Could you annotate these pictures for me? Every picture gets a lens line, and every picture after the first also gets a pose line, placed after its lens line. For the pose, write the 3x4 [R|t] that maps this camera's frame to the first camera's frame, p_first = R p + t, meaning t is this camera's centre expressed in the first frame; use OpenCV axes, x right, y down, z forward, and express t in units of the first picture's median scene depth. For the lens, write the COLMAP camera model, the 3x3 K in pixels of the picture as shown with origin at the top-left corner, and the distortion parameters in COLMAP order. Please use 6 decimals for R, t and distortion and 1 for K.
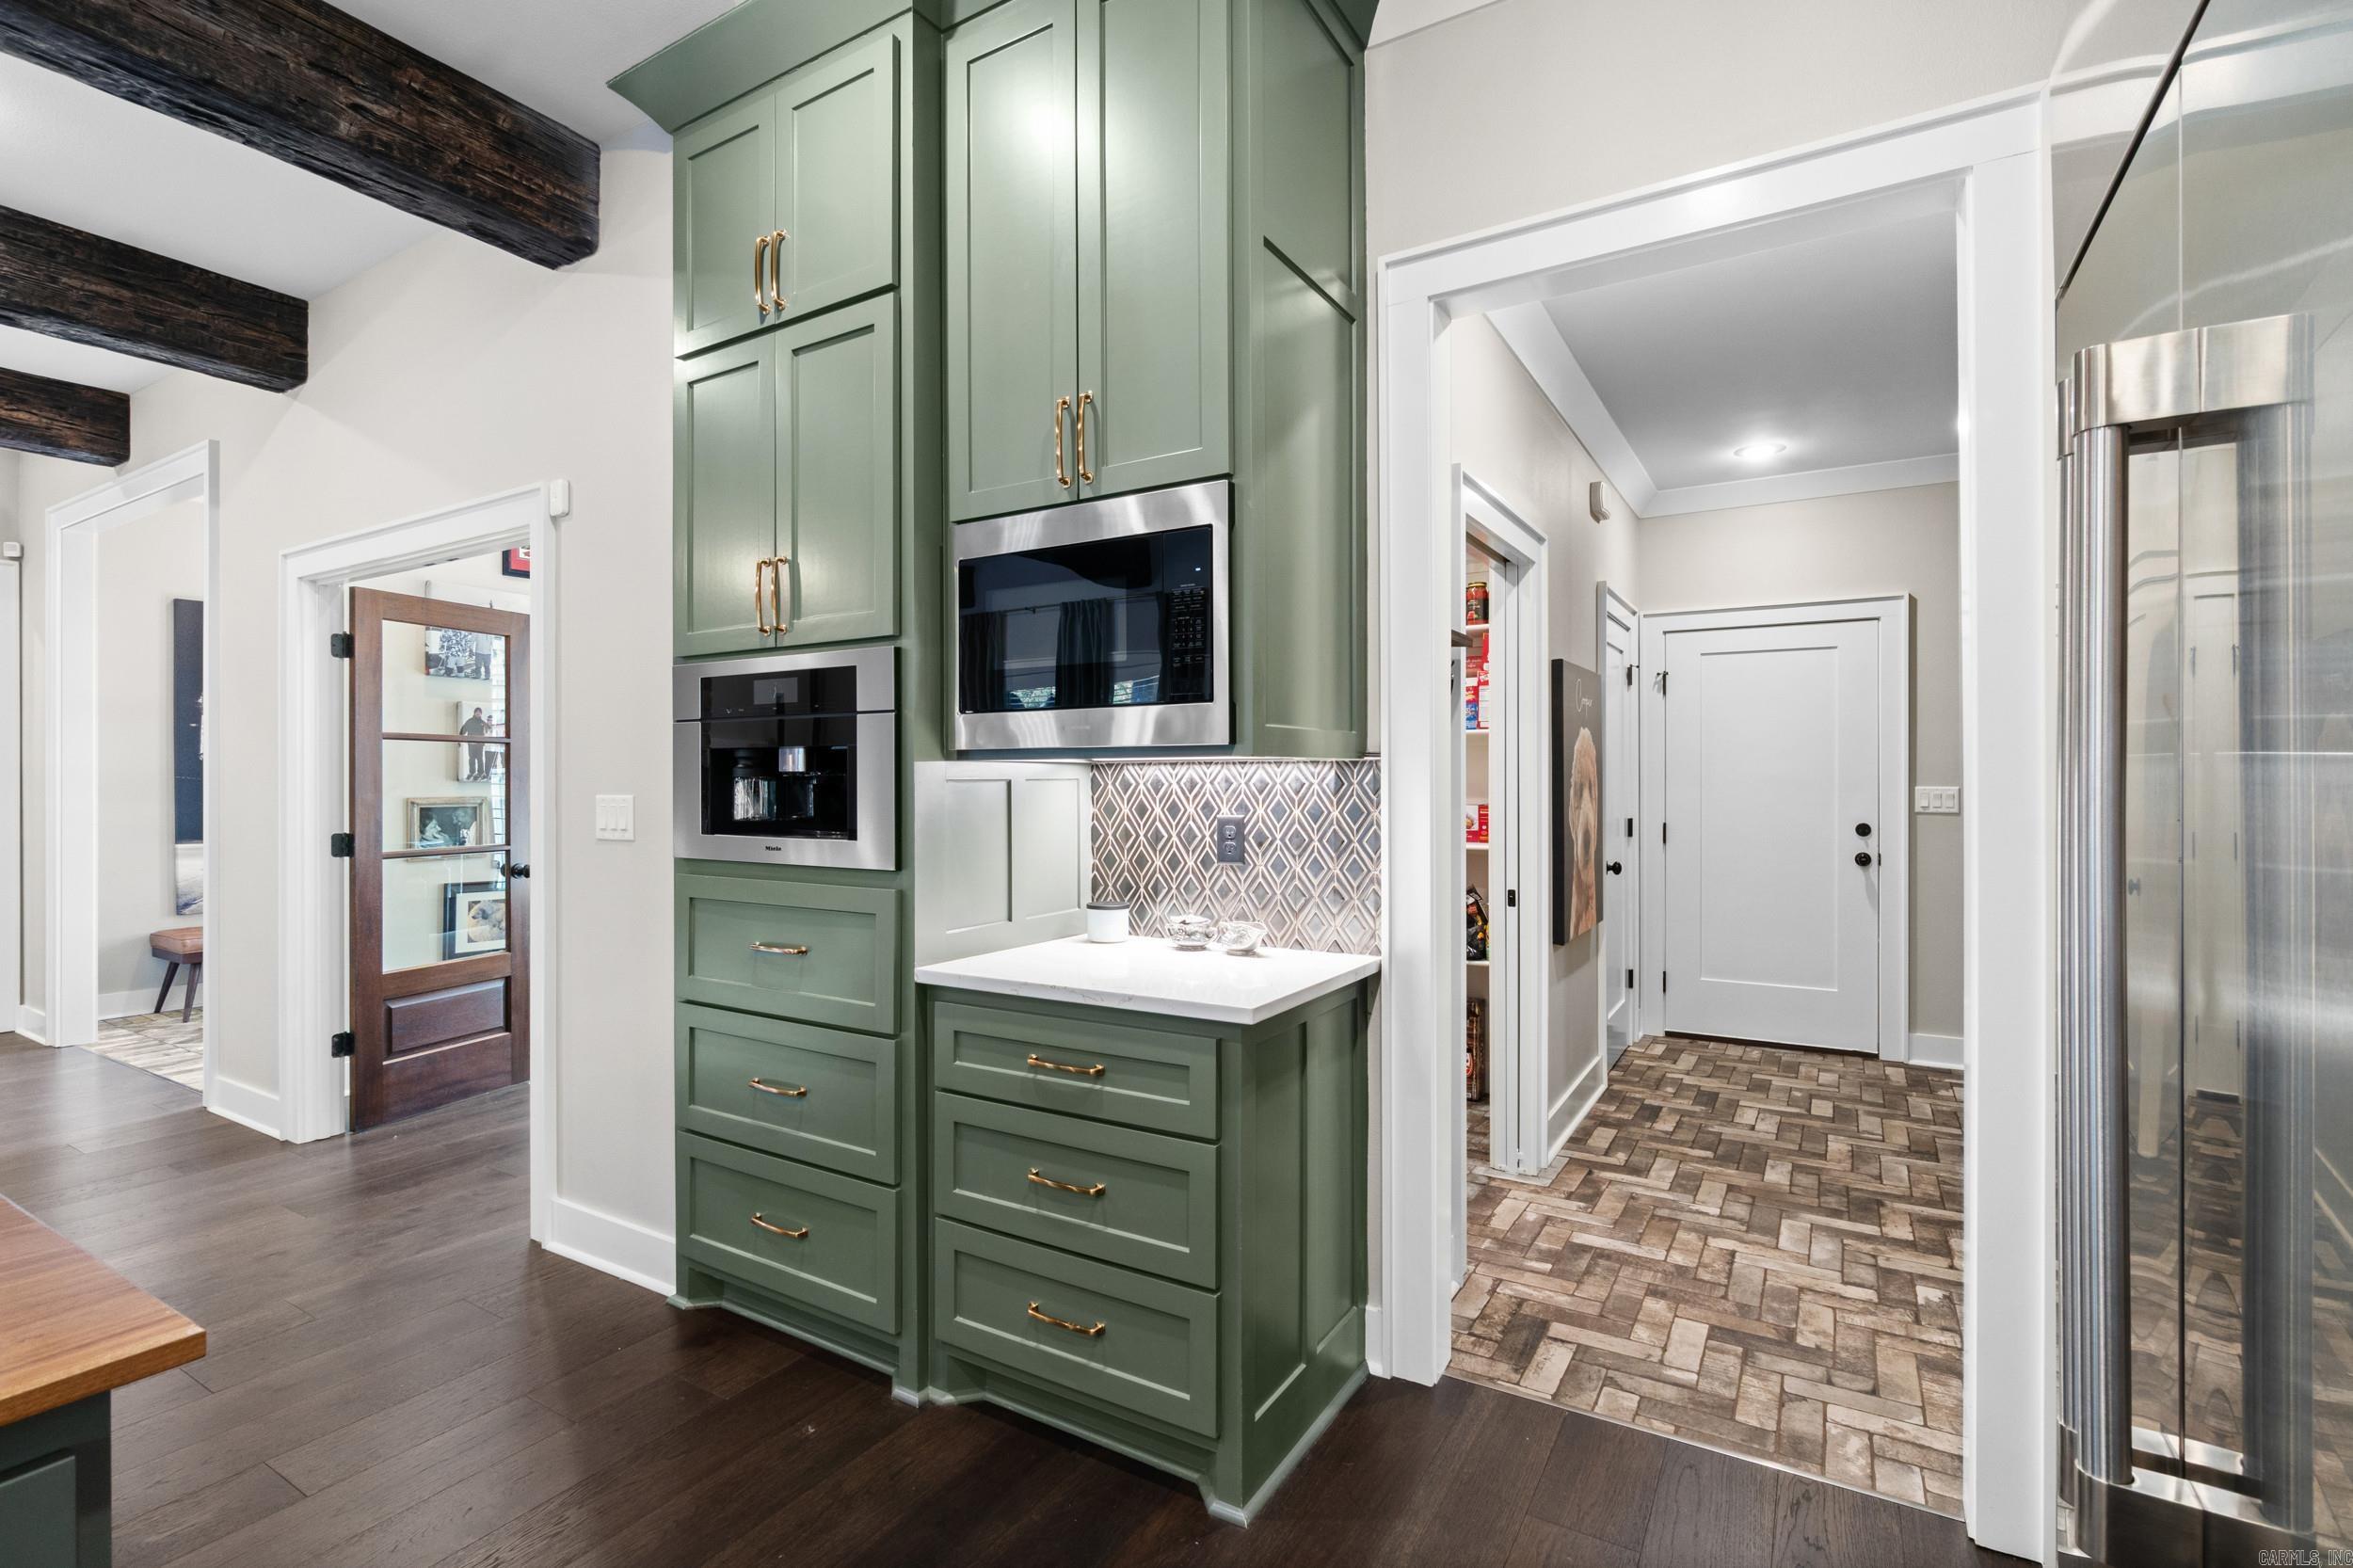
lens RADIAL K [[1098.0, 0, 1168.1], [0, 1098.0, 785.1], [0, 0, 1]] dist [-0.001521, -0.000008]
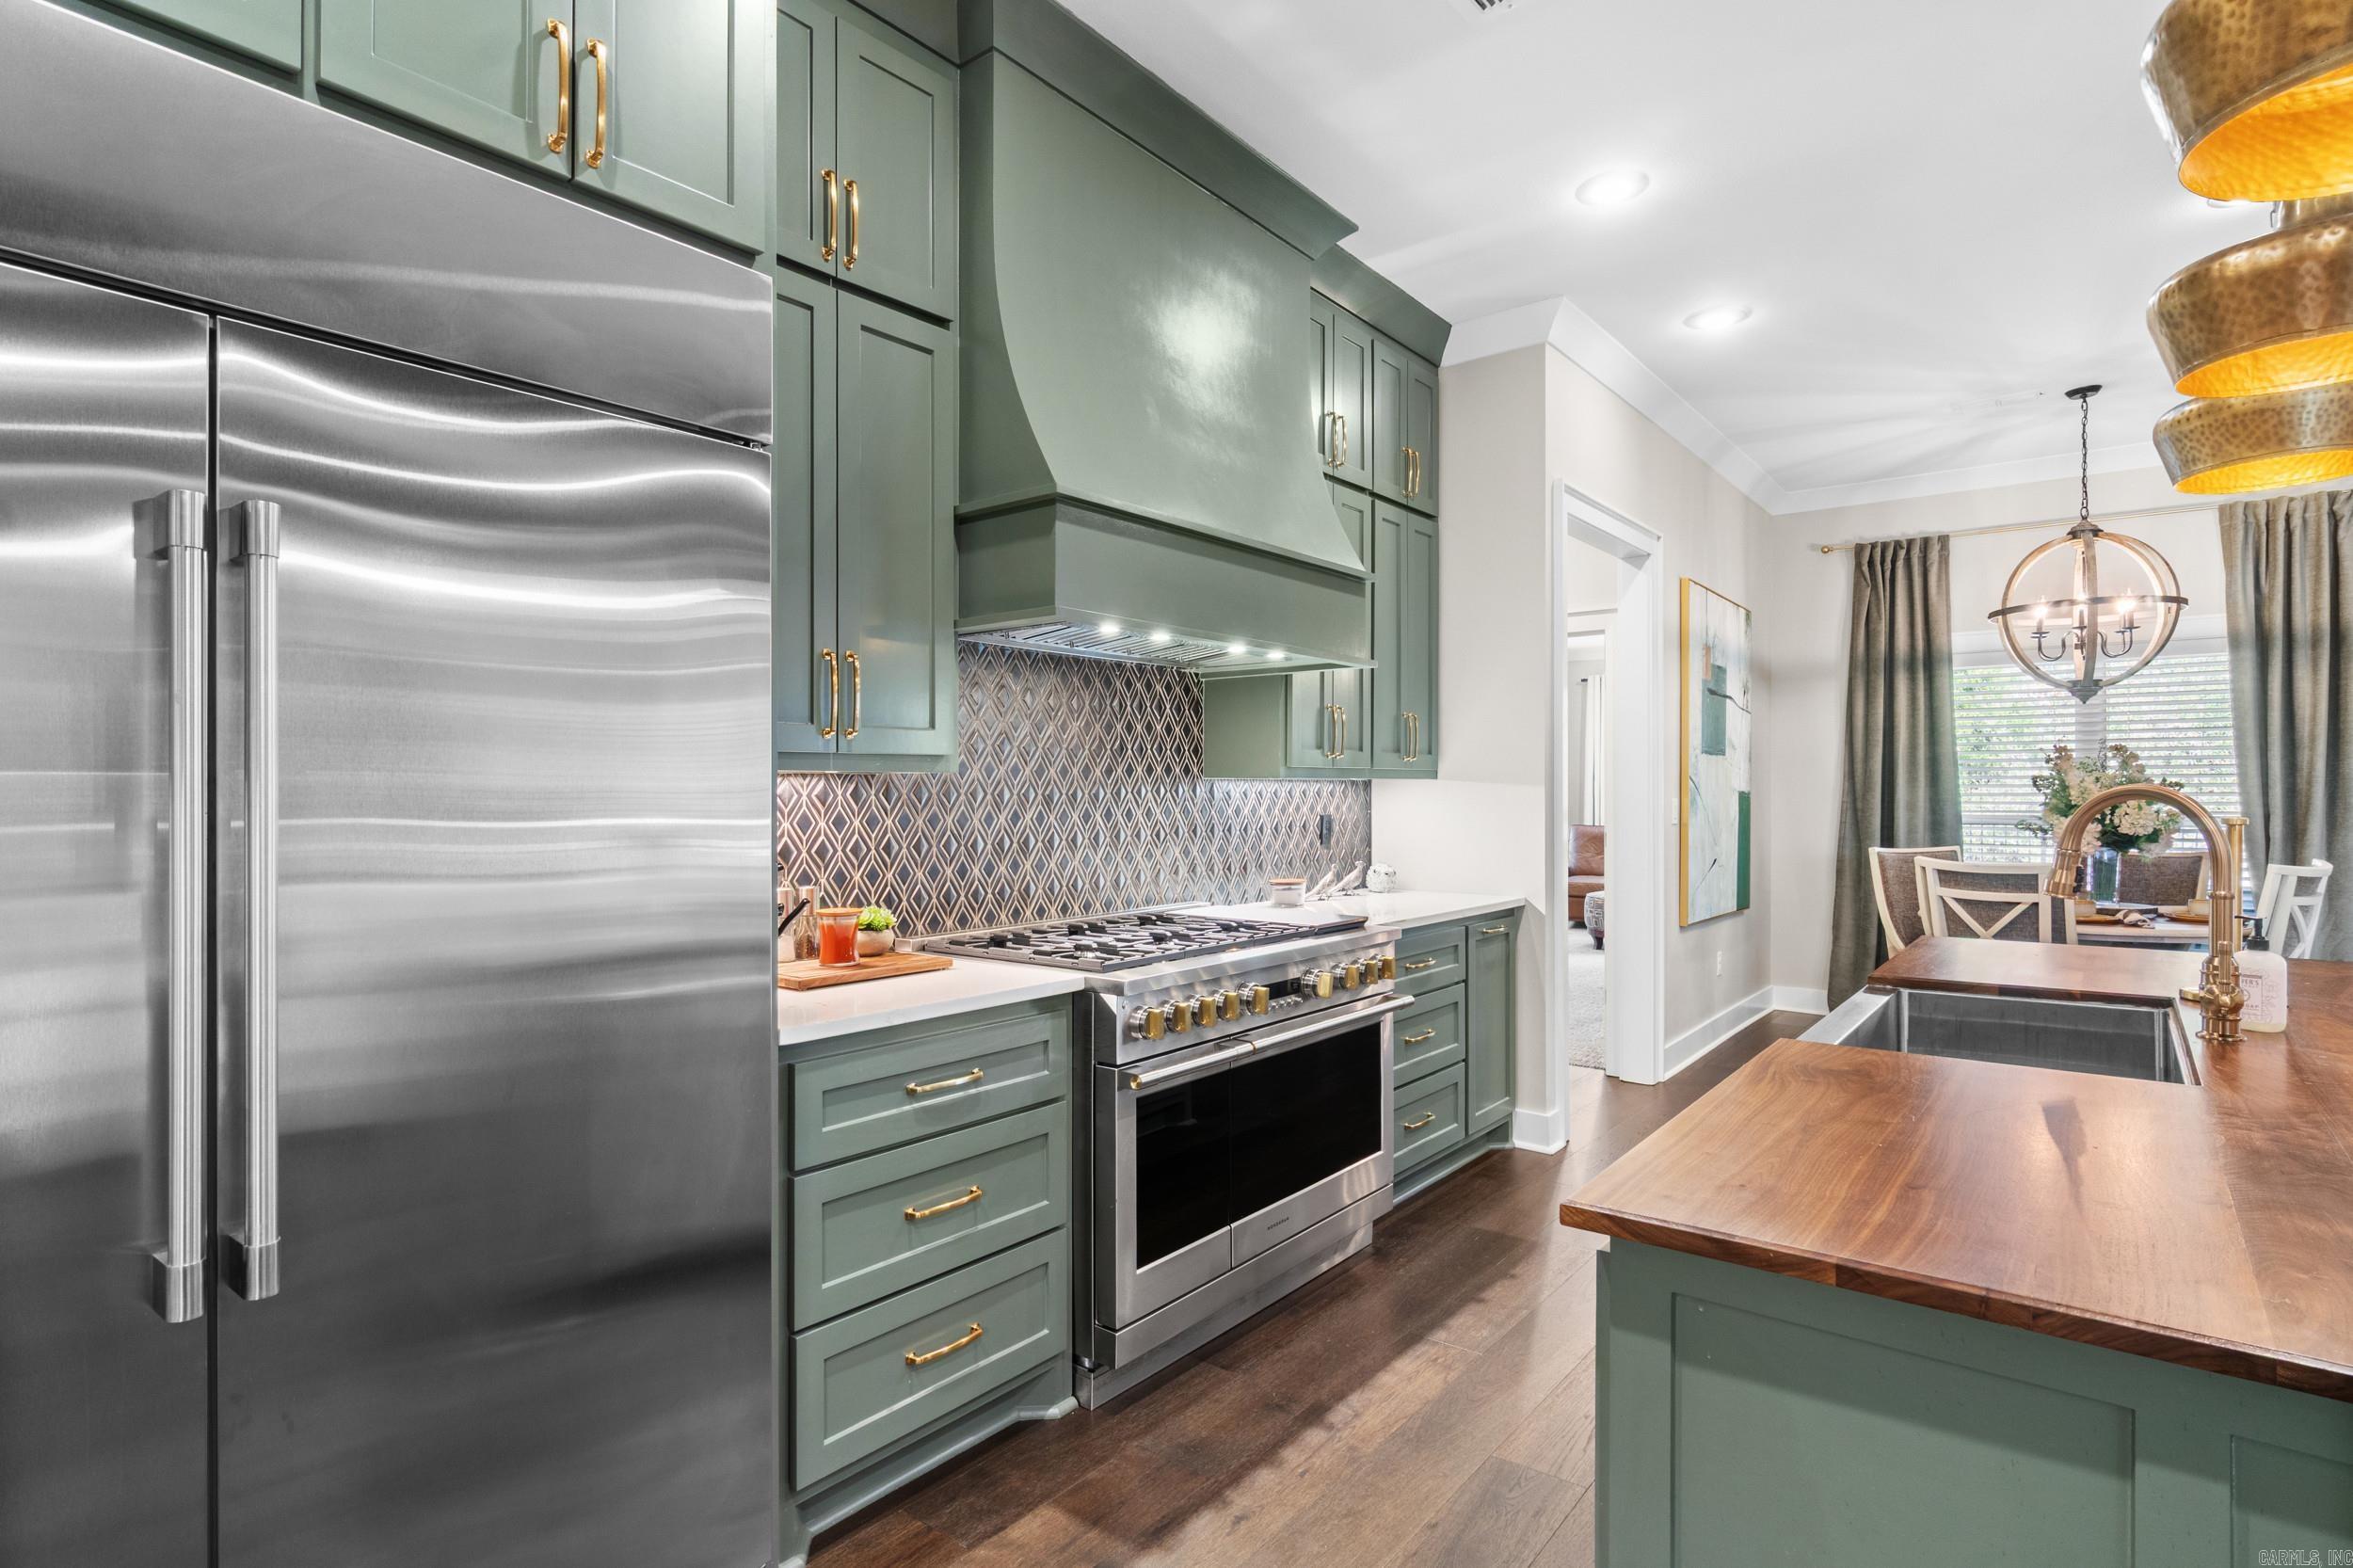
lens RADIAL K [[1184.4, 0, 1171.6], [0, 1184.4, 789.6], [0, 0, 1]] dist [0.001997, 0.000152]
pose [[0.118974, 0.008646, 0.992860, -1.043345], [0.004764, 0.999946, -0.009279, 0.005482], [-0.992886, 0.005834, 0.118926, 0.627413]]
